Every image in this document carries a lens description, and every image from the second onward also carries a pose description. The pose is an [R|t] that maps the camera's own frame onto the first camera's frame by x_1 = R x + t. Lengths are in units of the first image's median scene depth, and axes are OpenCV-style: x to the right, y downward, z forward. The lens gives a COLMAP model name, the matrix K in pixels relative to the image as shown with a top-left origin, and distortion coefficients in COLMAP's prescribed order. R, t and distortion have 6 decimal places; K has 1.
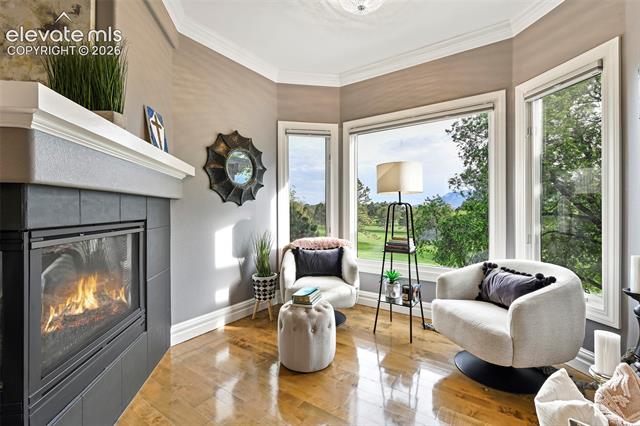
lens RADIAL K [[281.6, 0, 318.7], [0, 281.6, 212.6], [0, 0, 1]] dist [0.004831, 0.000166]
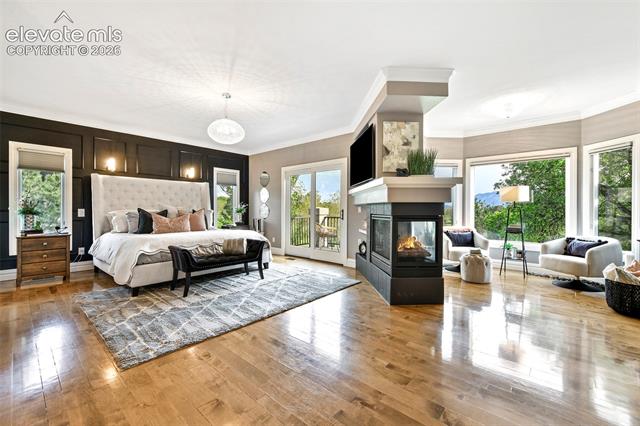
lens RADIAL K [[264.0, 0, 319.3], [0, 264.0, 211.9], [0, 0, 1]] dist [-0.000261, -0.000068]
pose [[0.993274, 0.009187, -0.115420, -0.871866], [-0.009213, 0.999958, 0.000309, 0.010344], [0.115418, 0.000756, 0.993317, -0.981313]]
